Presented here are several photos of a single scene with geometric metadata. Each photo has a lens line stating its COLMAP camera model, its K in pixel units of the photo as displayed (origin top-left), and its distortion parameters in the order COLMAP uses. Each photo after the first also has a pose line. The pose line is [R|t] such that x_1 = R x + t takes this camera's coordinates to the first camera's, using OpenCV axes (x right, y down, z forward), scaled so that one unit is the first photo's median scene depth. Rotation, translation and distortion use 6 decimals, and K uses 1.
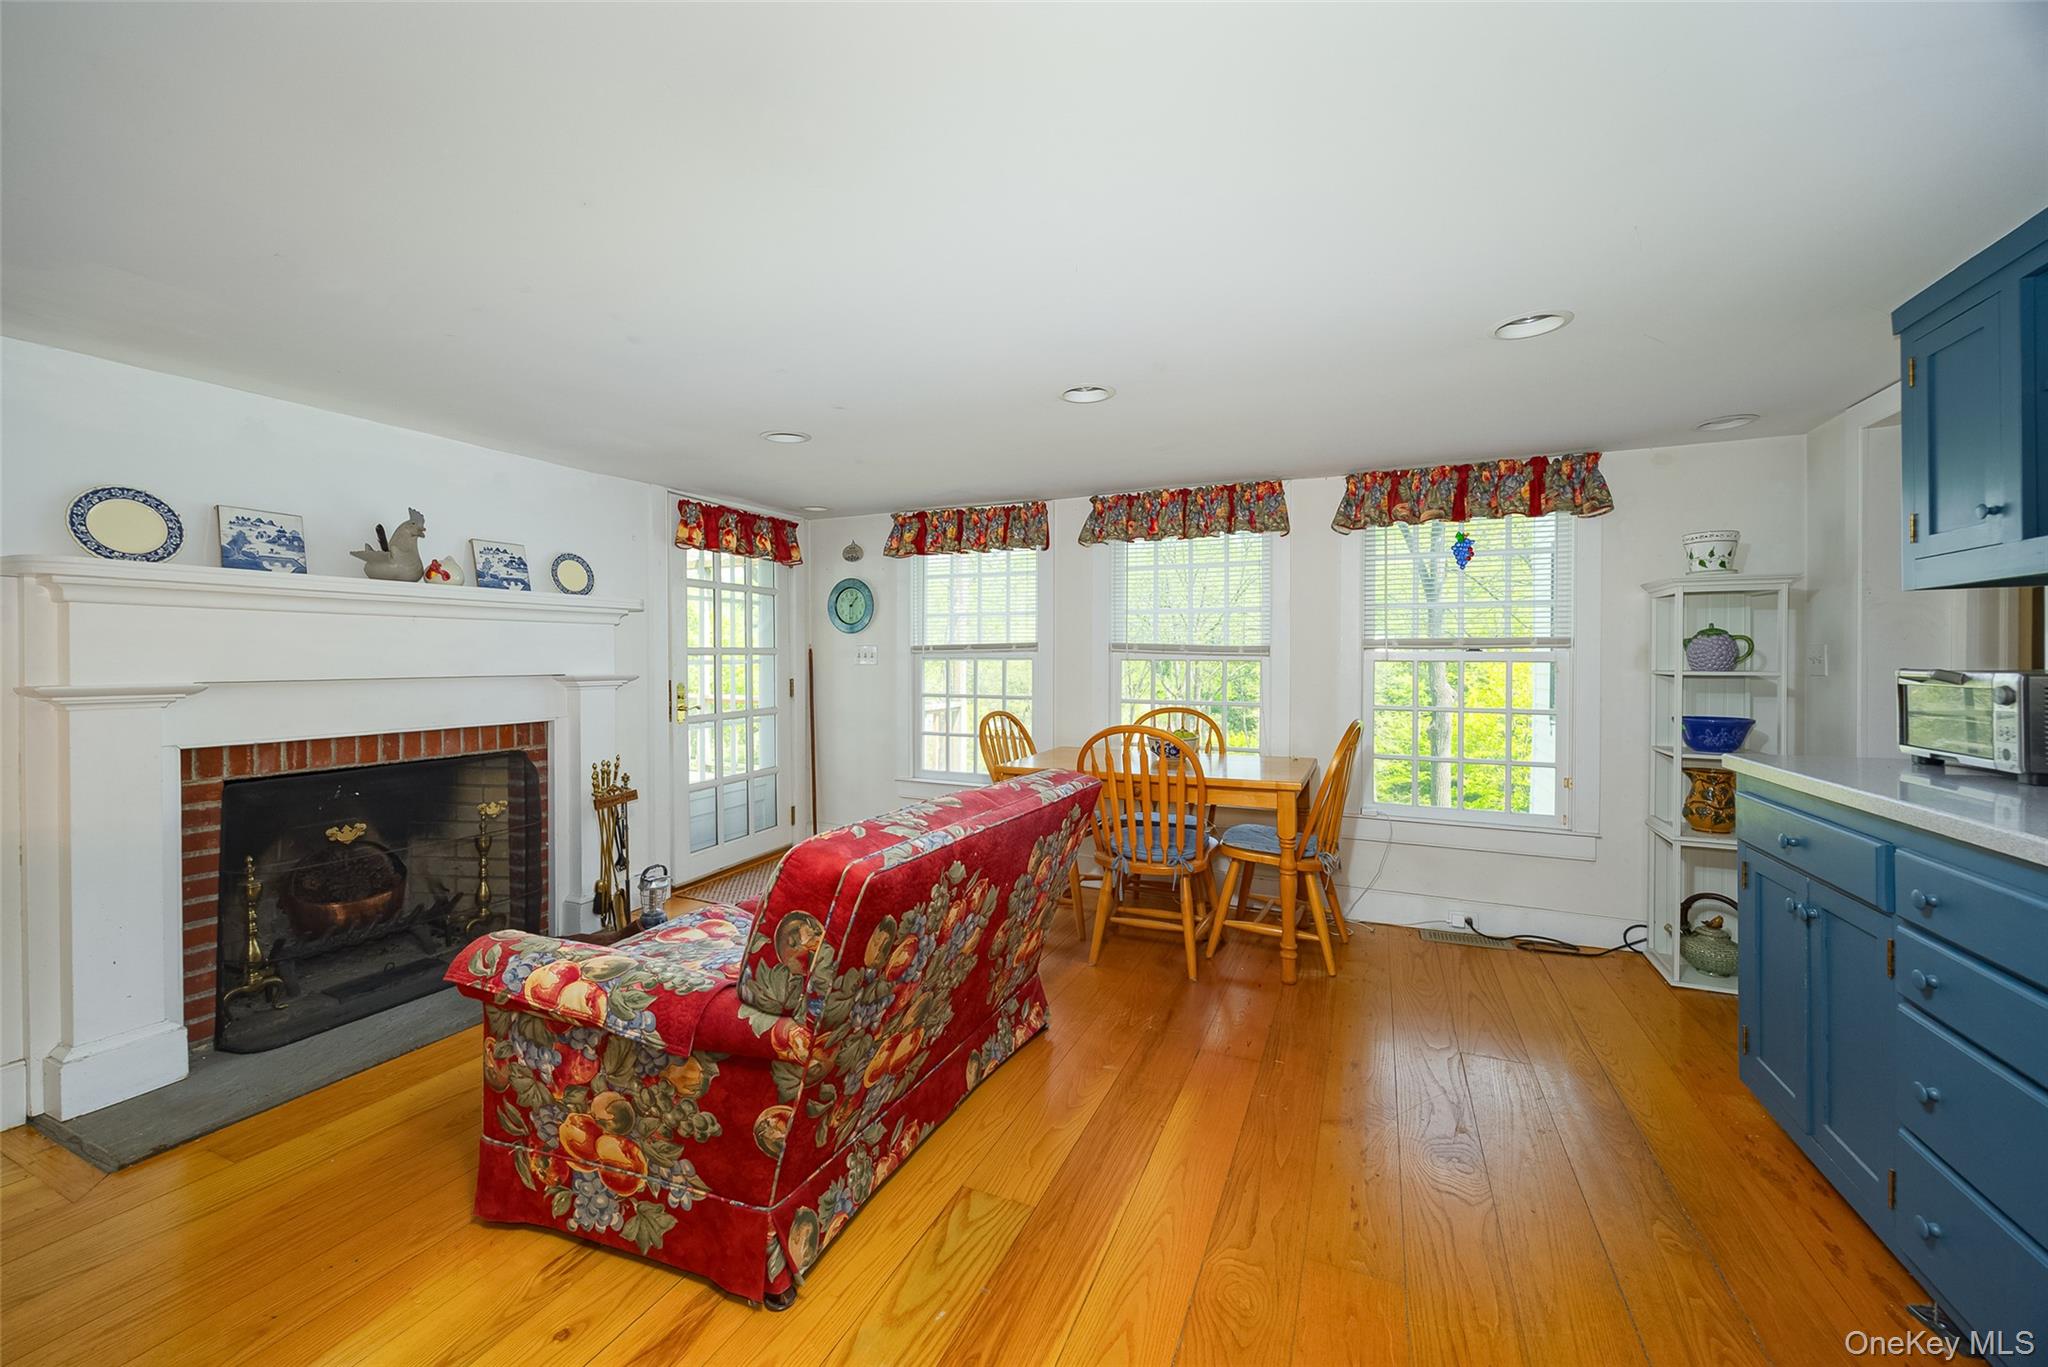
lens RADIAL K [[794.5, 0, 1031.5], [0, 794.5, 667.1], [0, 0, 1]] dist [-0.013735, 0.001198]
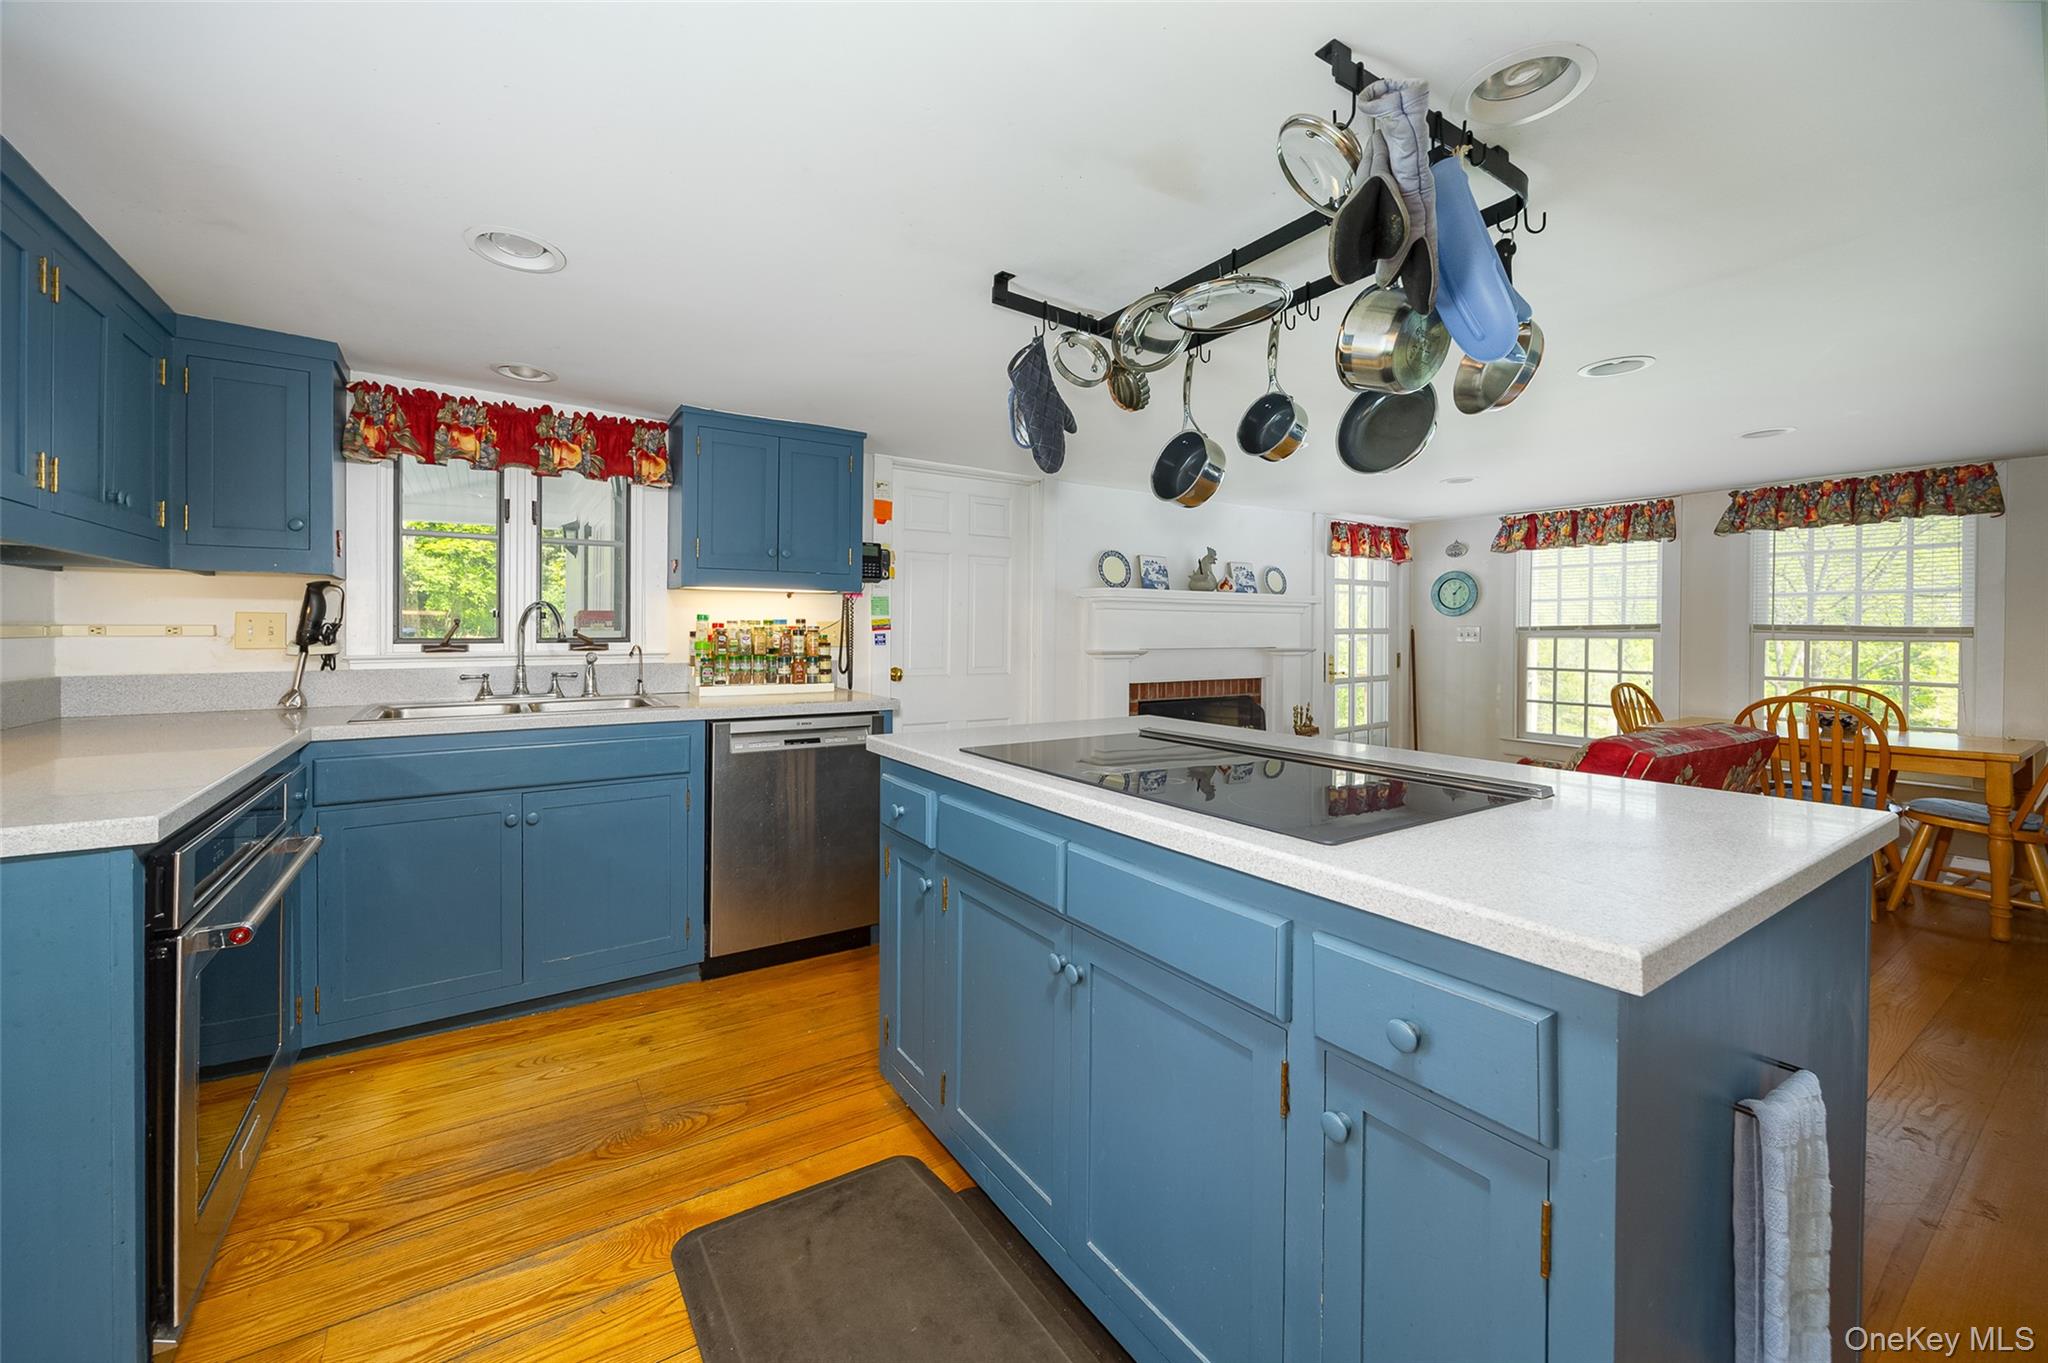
lens RADIAL K [[794.5, 0, 979.5], [0, 794.5, 641.0], [0, 0, 1]] dist [-0.013735, 0.001198]
pose [[0.824752, 0.007806, -0.565441, -0.168551], [-0.008973, 0.999959, 0.000716, 0.001527], [0.565424, 0.004483, 0.824788, -0.493127]]
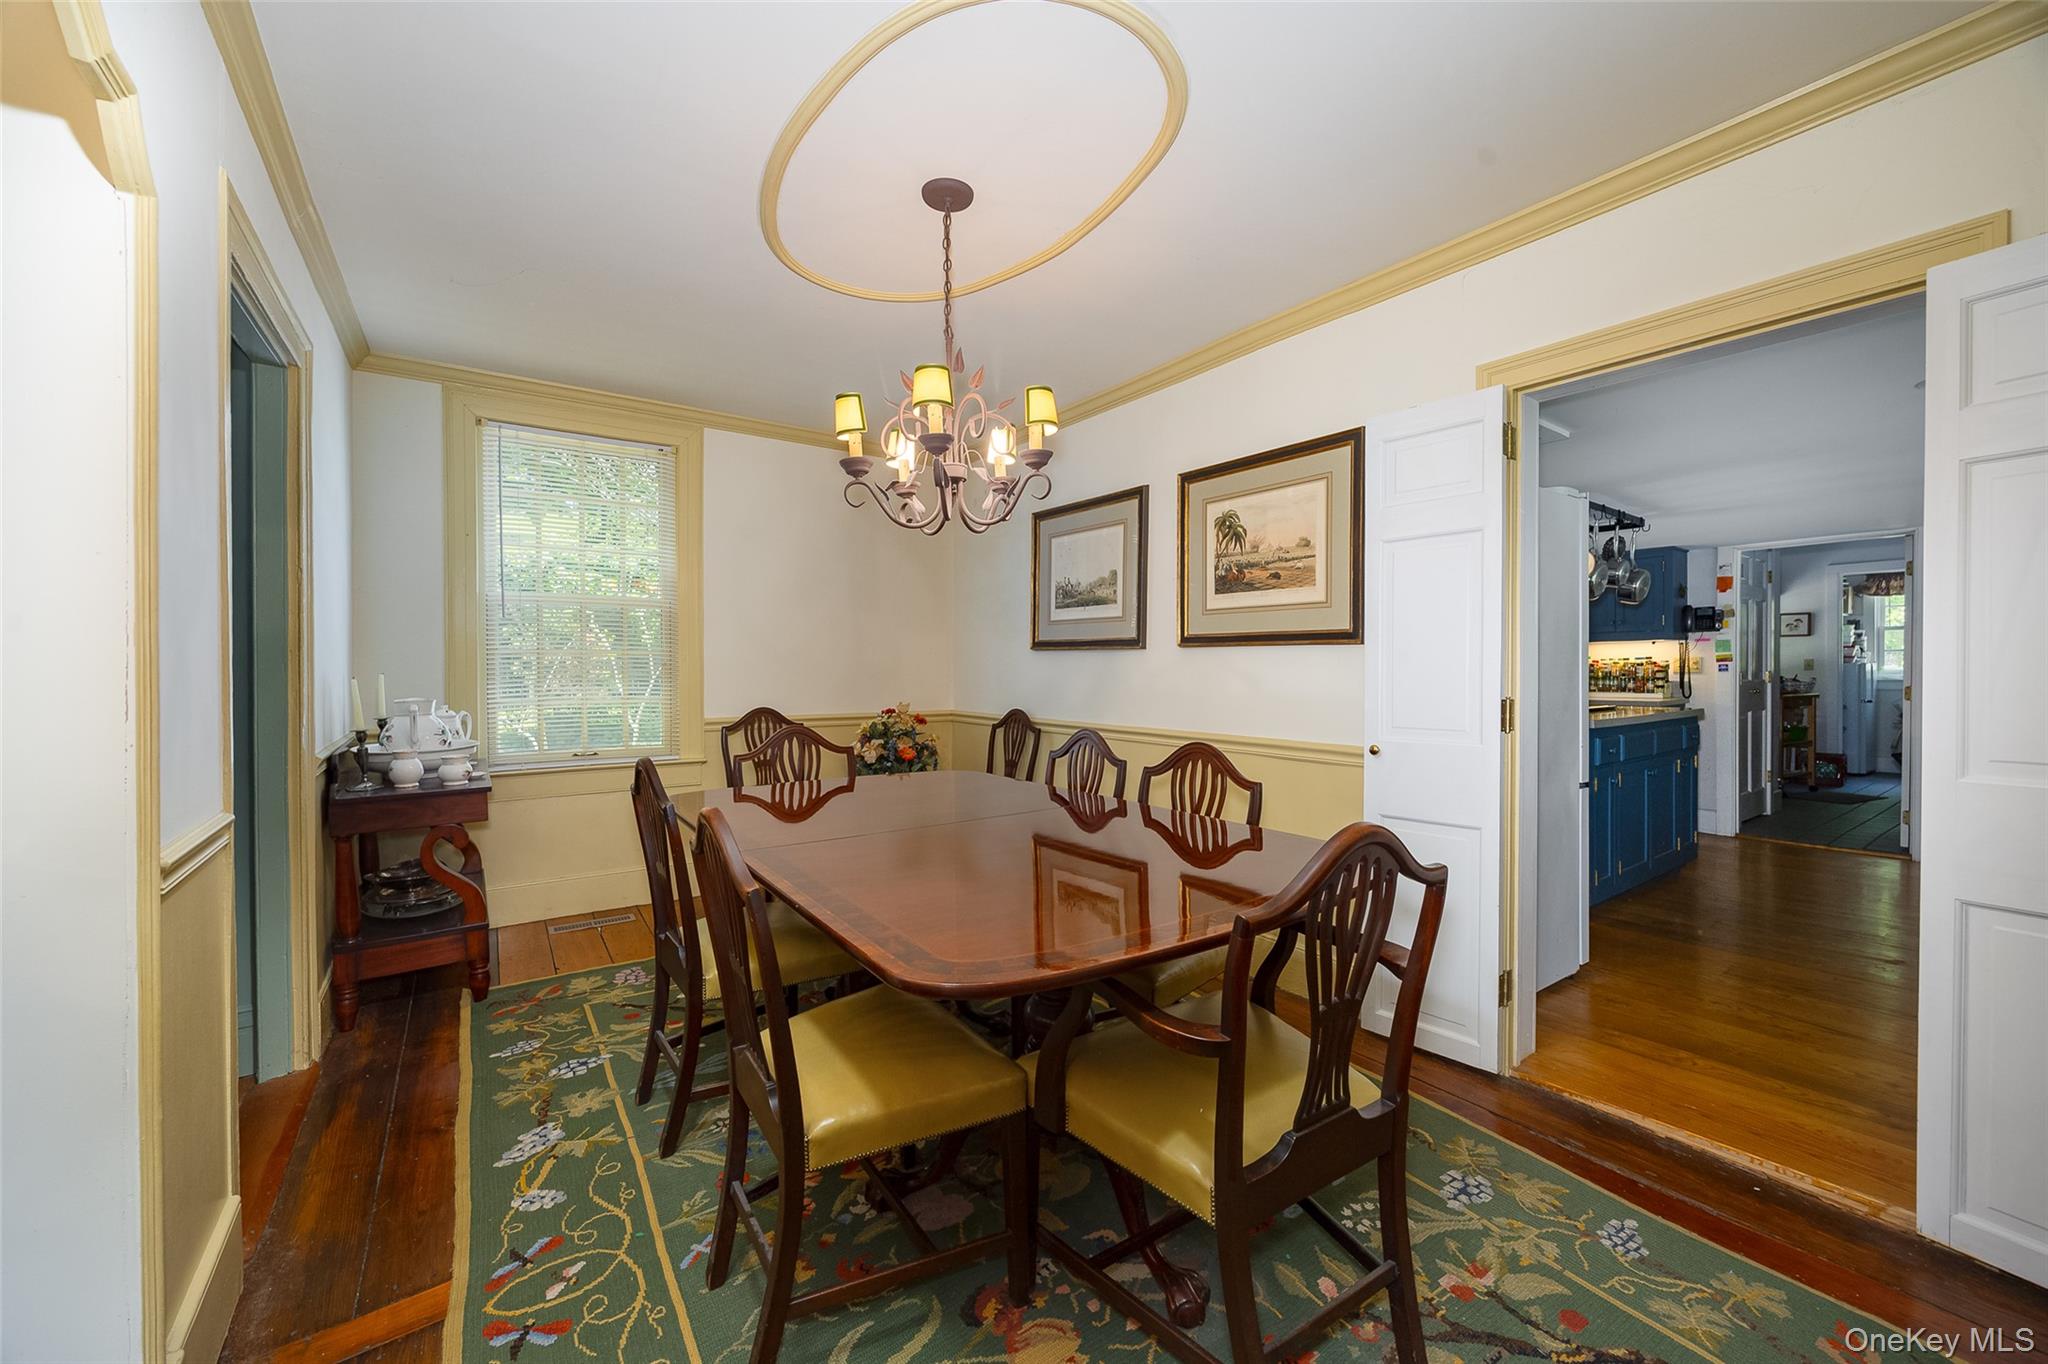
lens RADIAL K [[794.5, 0, 1026.9], [0, 794.5, 679.2], [0, 0, 1]] dist [-0.013735, 0.001198]
pose [[-0.524611, 0.010123, -0.851282, 1.124183], [-0.007090, 0.999843, 0.016259, 0.007454], [0.851312, 0.014566, -0.524457, -0.091203]]
